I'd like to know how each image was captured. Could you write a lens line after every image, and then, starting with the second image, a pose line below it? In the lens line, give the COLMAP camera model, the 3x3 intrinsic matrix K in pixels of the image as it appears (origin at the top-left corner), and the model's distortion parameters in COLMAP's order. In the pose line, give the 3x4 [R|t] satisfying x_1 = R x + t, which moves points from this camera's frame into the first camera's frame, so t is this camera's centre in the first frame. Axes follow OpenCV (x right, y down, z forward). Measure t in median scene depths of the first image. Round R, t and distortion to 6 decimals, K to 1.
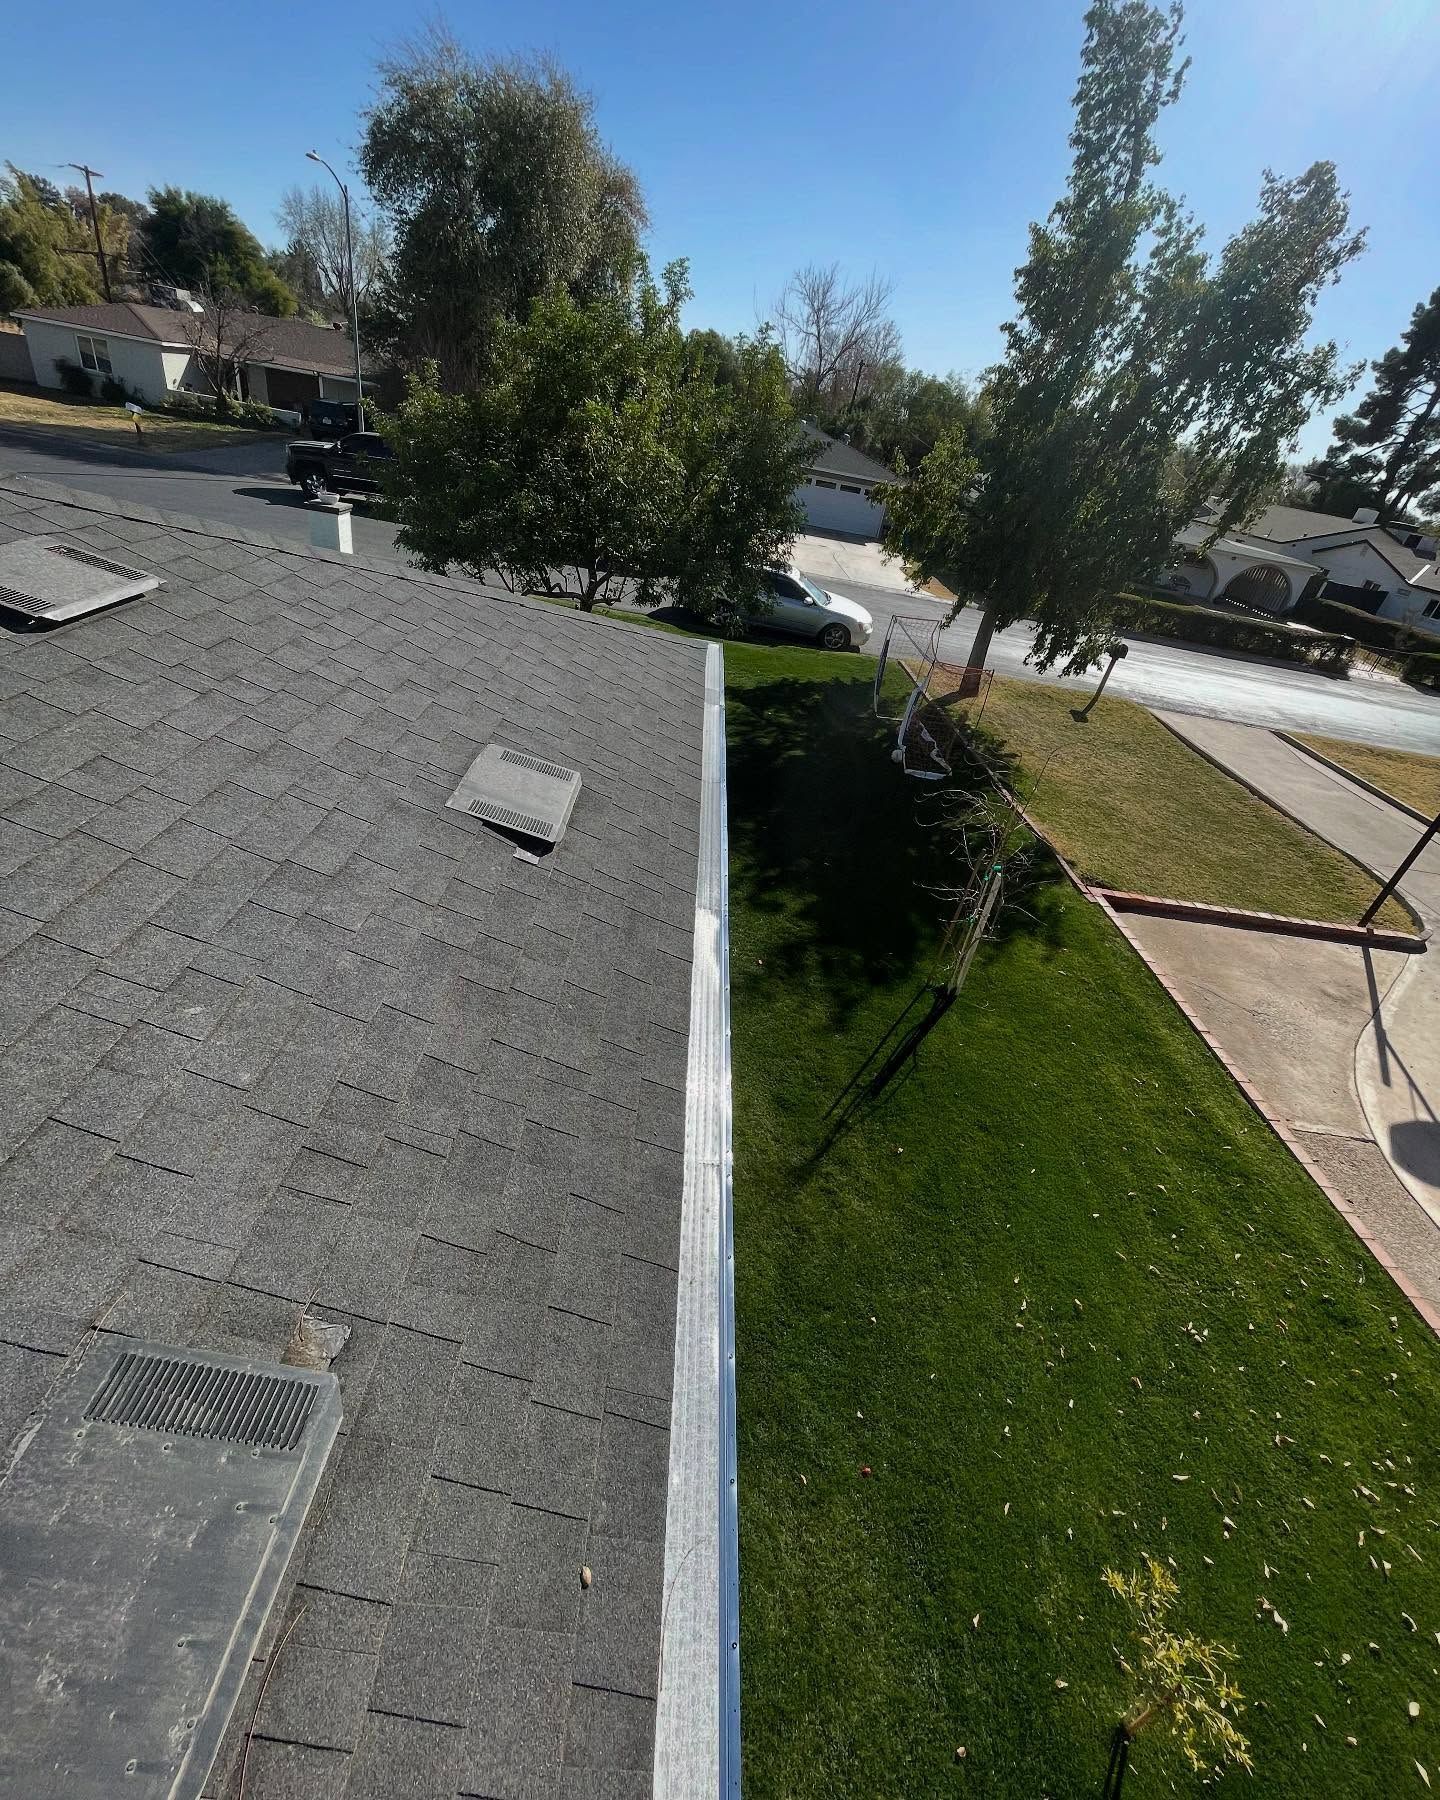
lens RADIAL K [[767.2, 0, 720.0], [0, 767.2, 900.0], [0, 0, 1]] dist [0.018350, -0.008106]
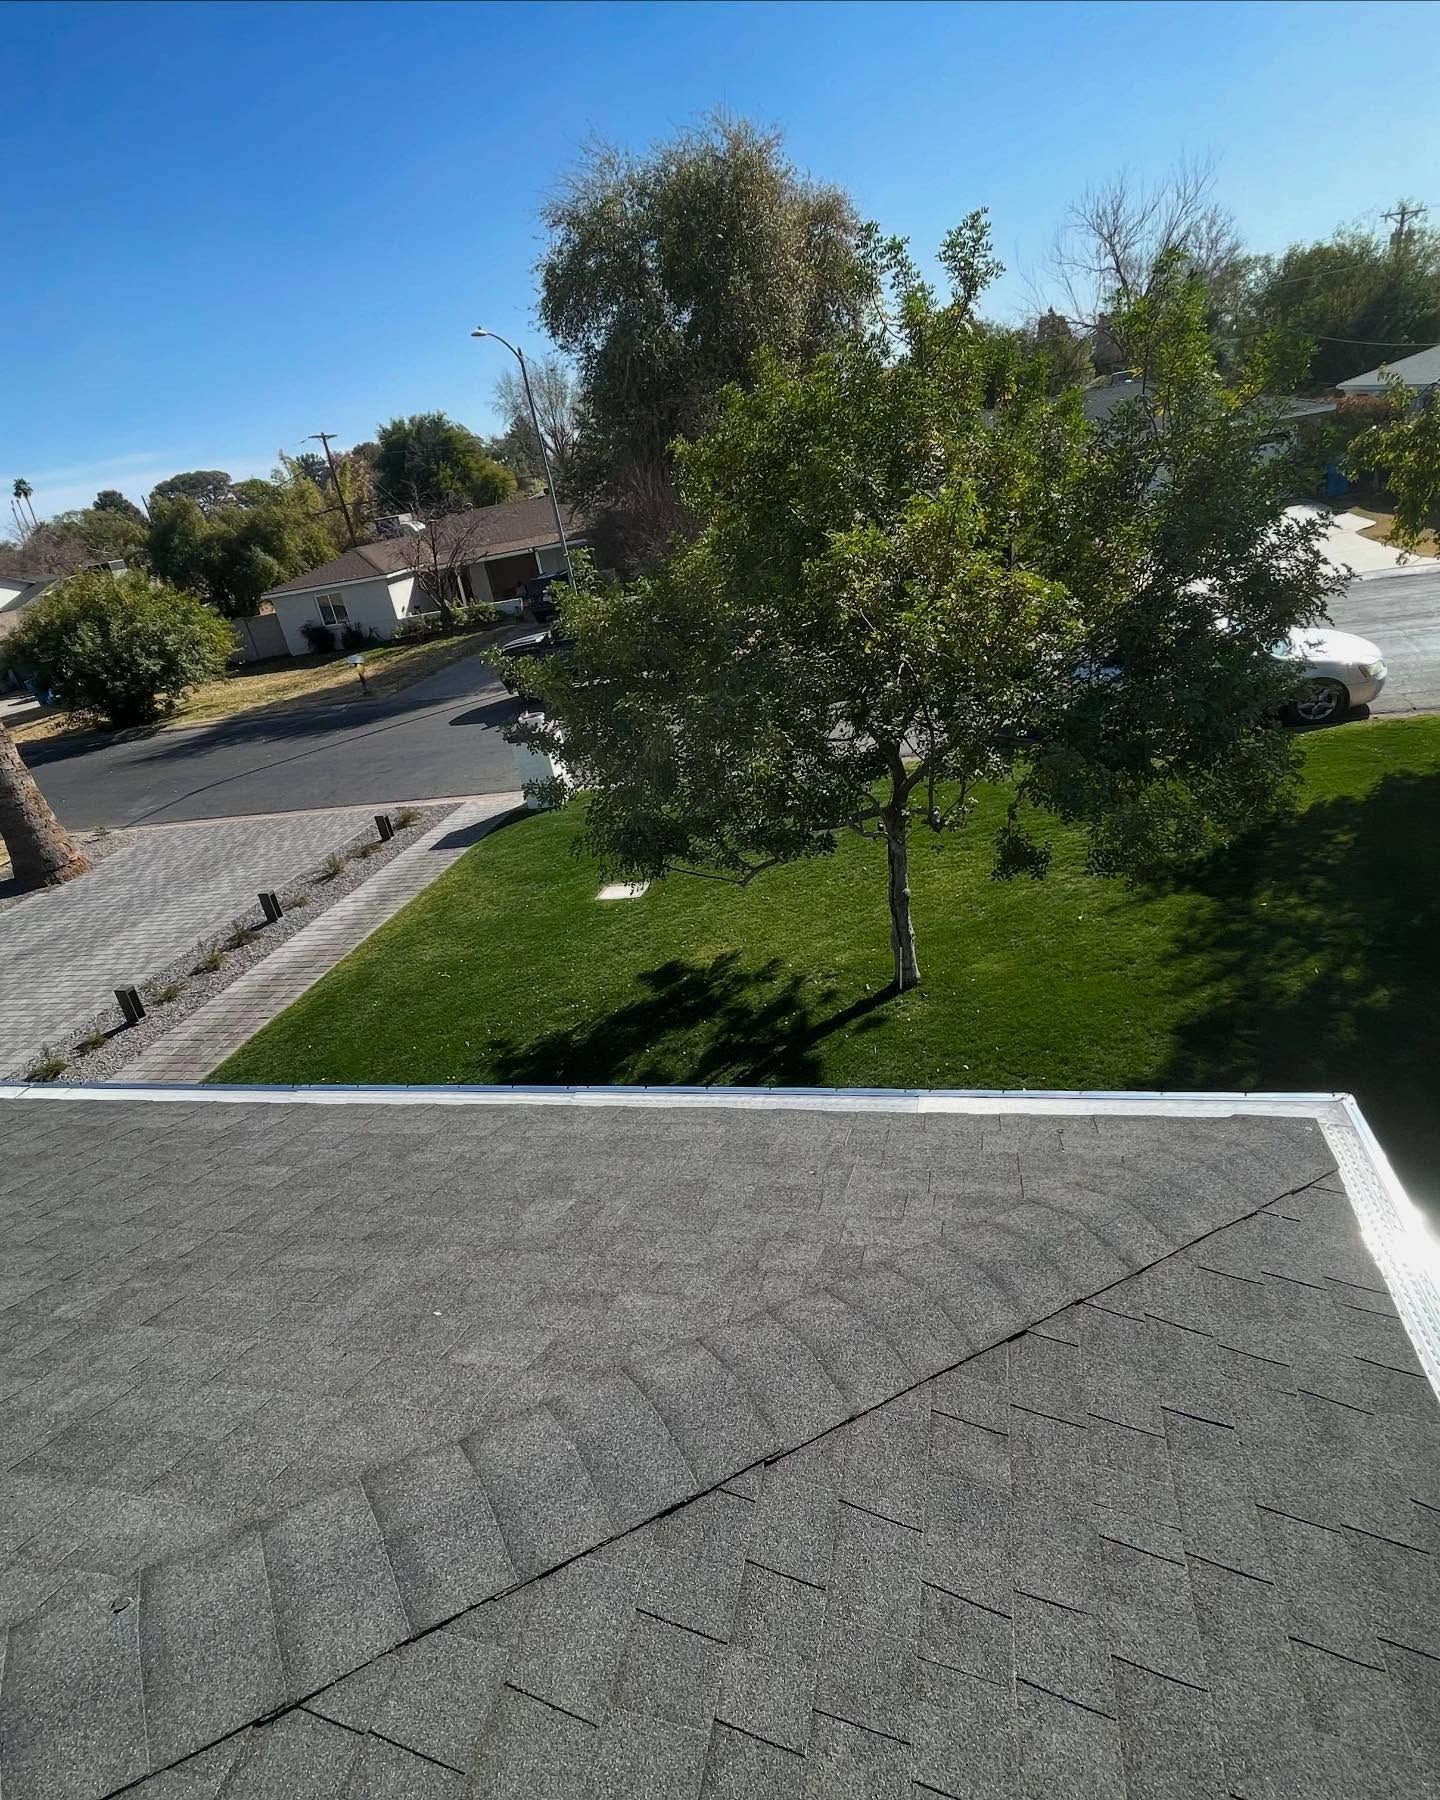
lens RADIAL K [[1005.4, 0, 720.0], [0, 1005.4, 900.0], [0, 0, 1]] dist [0.000153, 0.000552]
pose [[0.912508, -0.208771, -0.351773, -0.014472], [0.154455, 0.972145, -0.176291, -0.068571], [0.378779, 0.106534, 0.919335, 0.086705]]
